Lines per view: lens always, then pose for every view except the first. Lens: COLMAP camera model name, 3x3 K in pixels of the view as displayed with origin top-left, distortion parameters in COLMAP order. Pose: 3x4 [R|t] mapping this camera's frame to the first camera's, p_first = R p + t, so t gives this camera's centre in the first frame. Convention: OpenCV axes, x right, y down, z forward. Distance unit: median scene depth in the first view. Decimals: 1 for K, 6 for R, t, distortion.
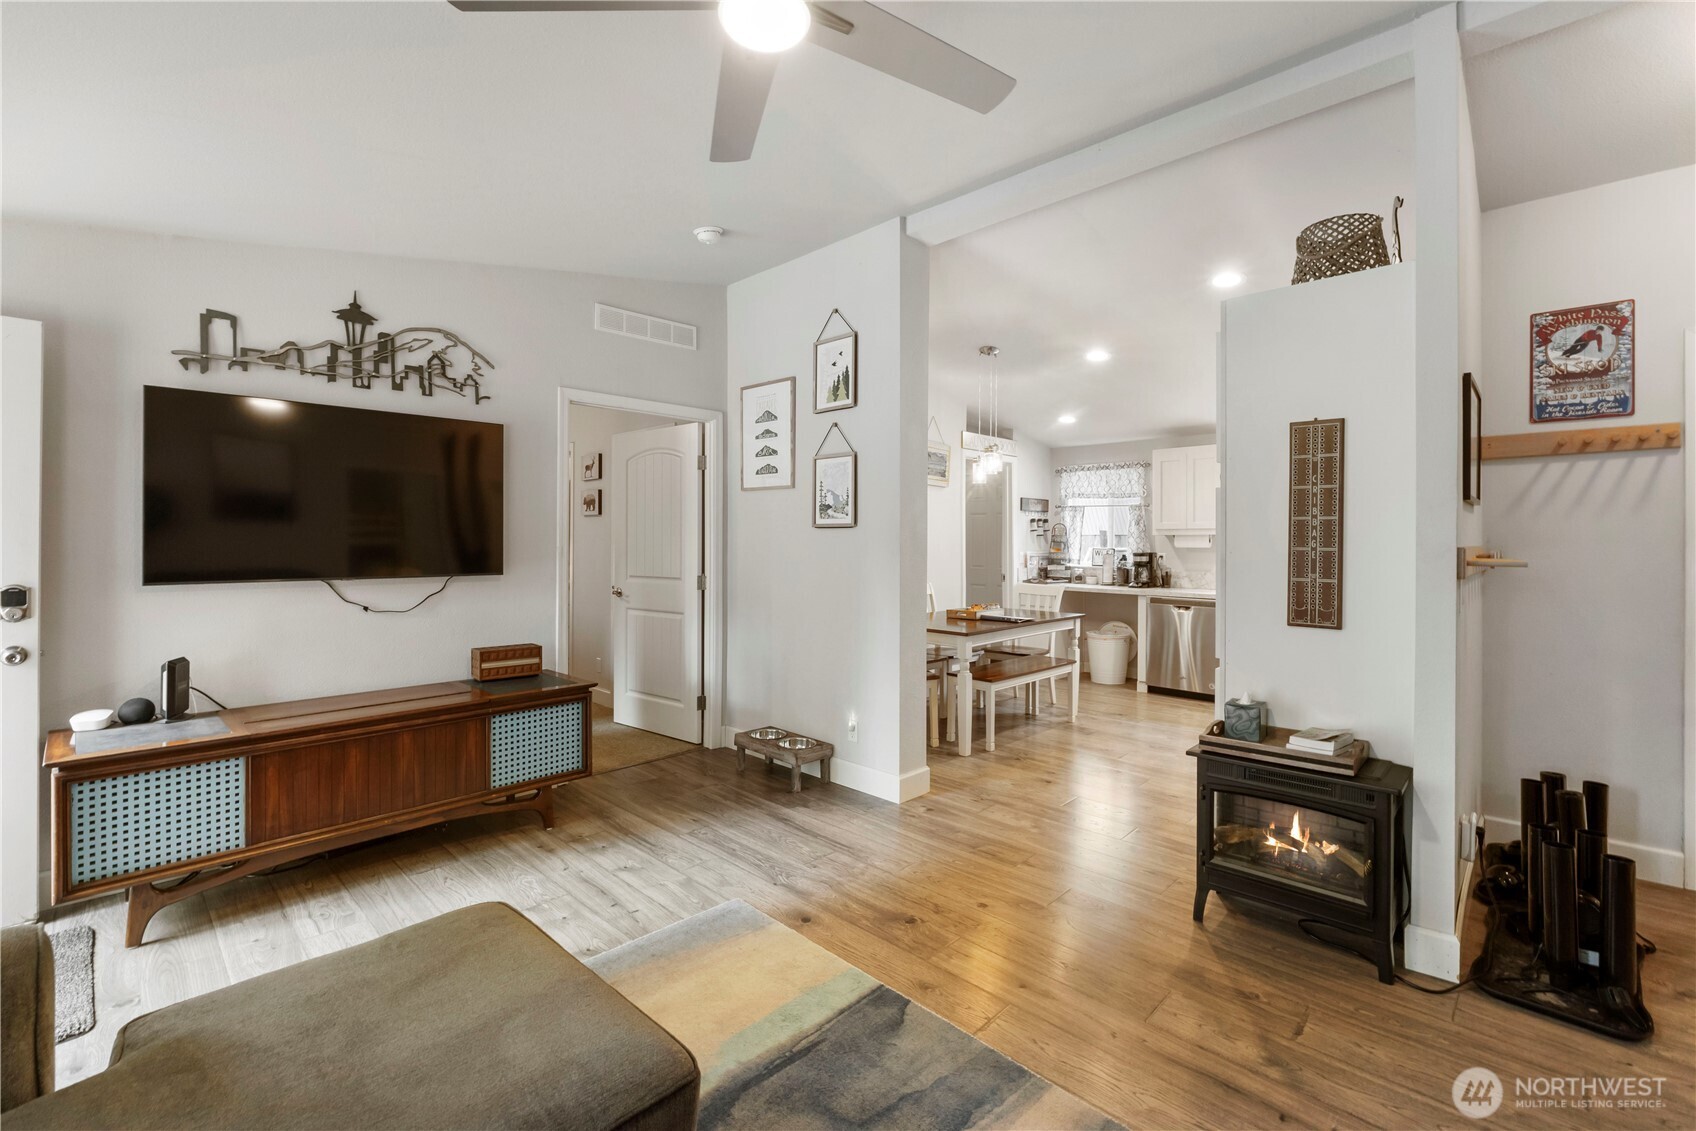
lens RADIAL K [[734.0, 0, 847.2], [0, 734.0, 542.2], [0, 0, 1]] dist [-0.005864, -0.000610]
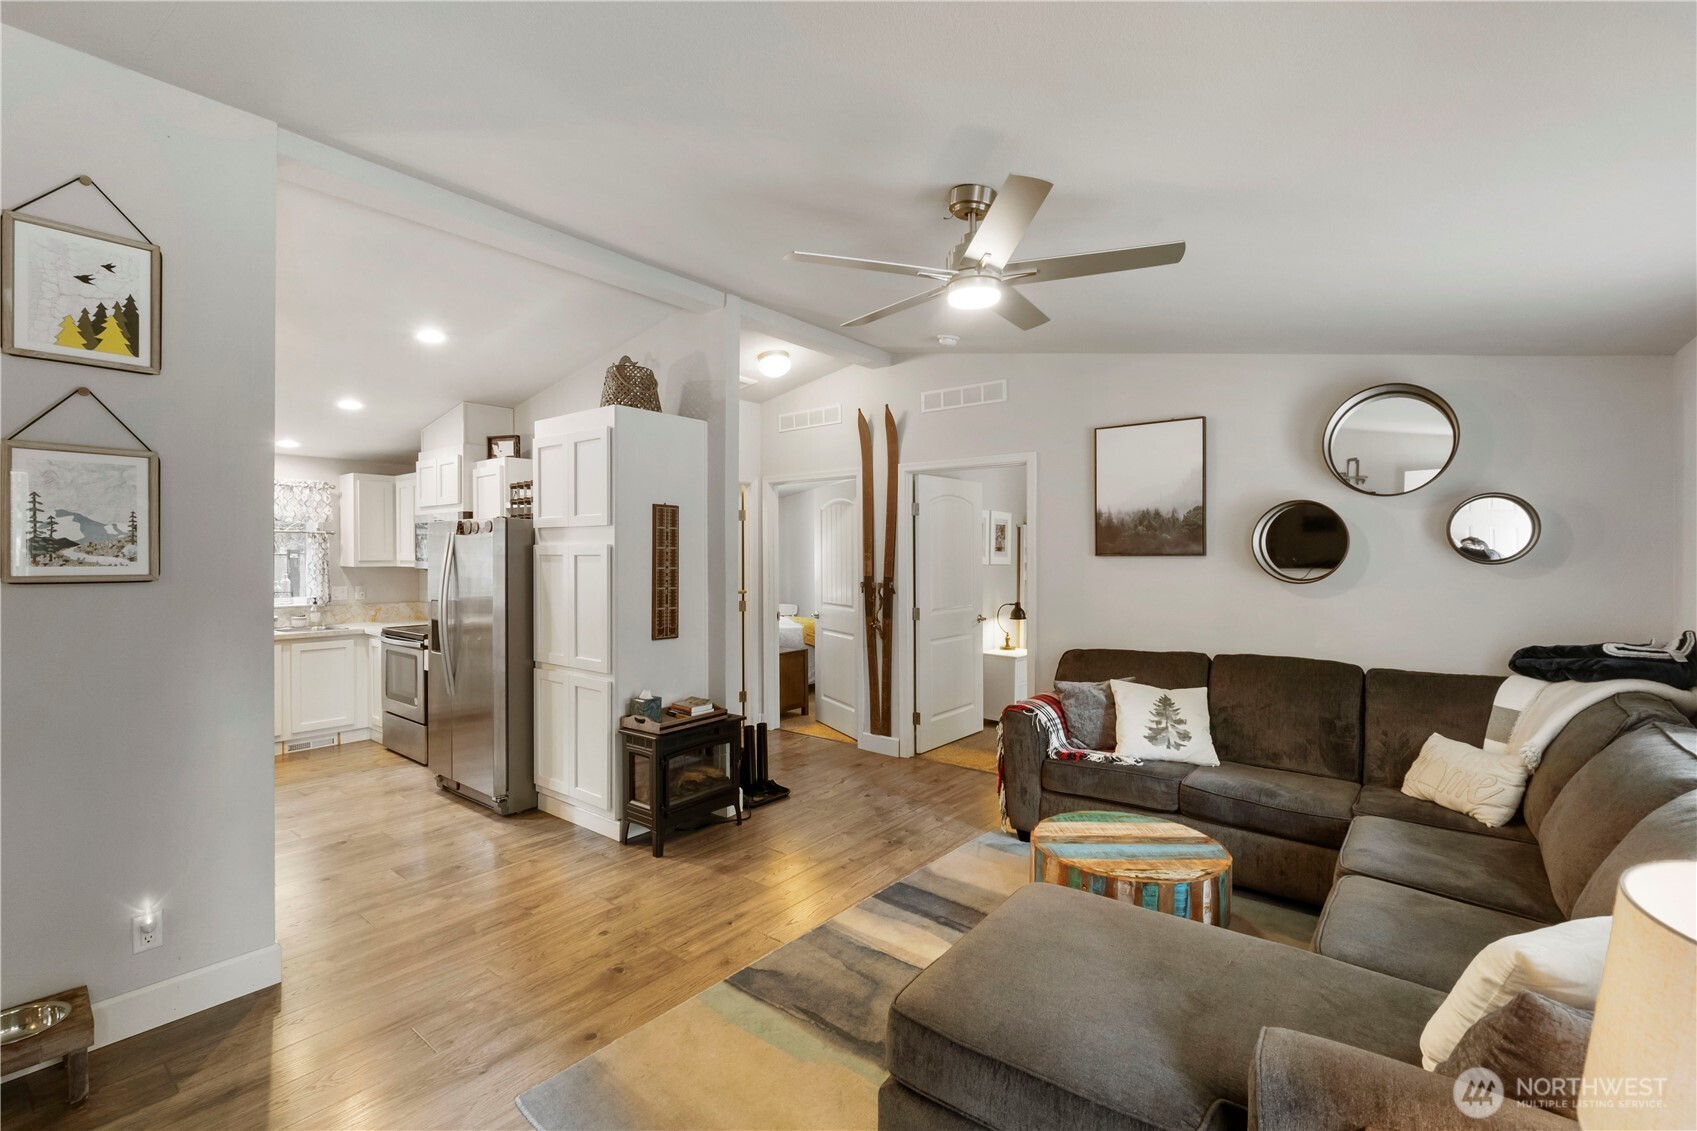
lens RADIAL K [[741.4, 0, 848.5], [0, 741.4, 565.5], [0, 0, 1]] dist [-0.000831, -0.000275]
pose [[-0.099875, -0.015267, 0.994883, -0.363022], [0.000896, 0.999880, 0.015434, -0.023811], [-0.995000, 0.002432, -0.099849, 0.293711]]
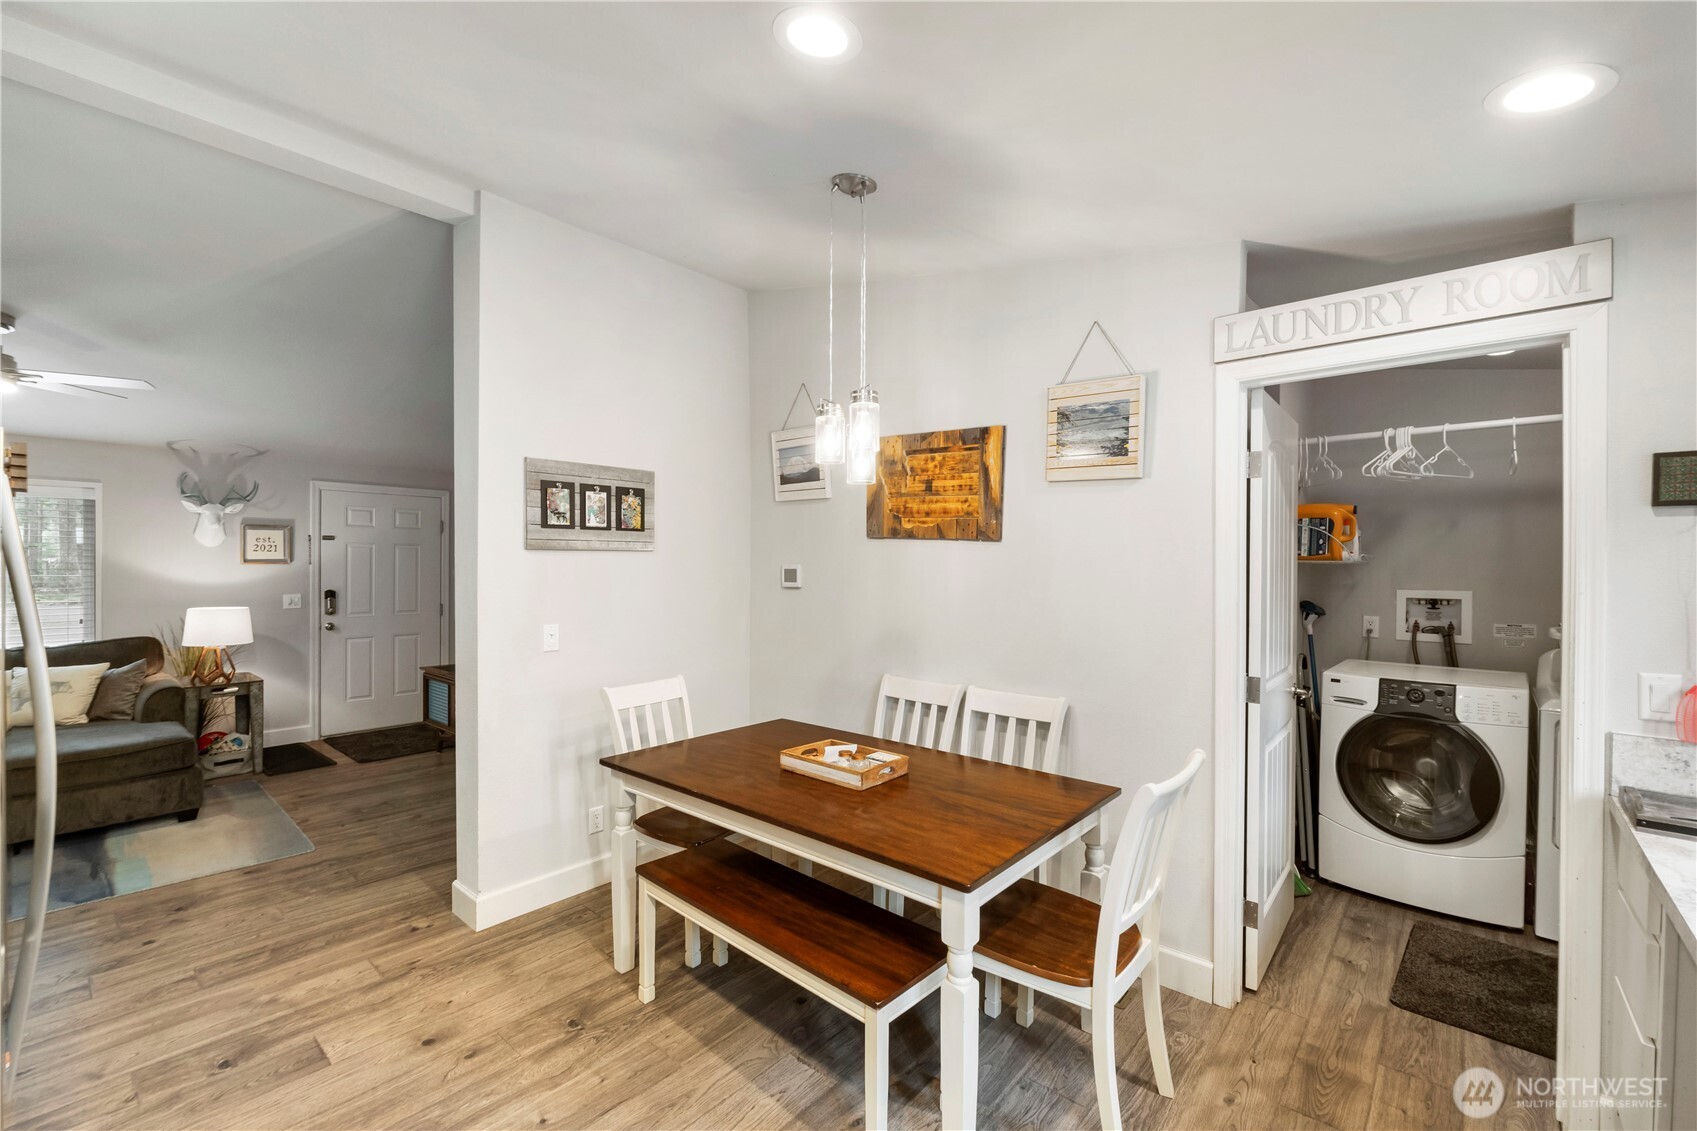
lens RADIAL K [[717.7, 0, 840.8], [0, 717.7, 560.8], [0, 0, 1]] dist [-0.010636, 0.000278]
pose [[0.052666, -0.003976, -0.998604, 0.495420], [-0.006418, 0.999970, -0.004319, -0.023462], [0.998592, 0.006637, 0.052639, 0.761528]]
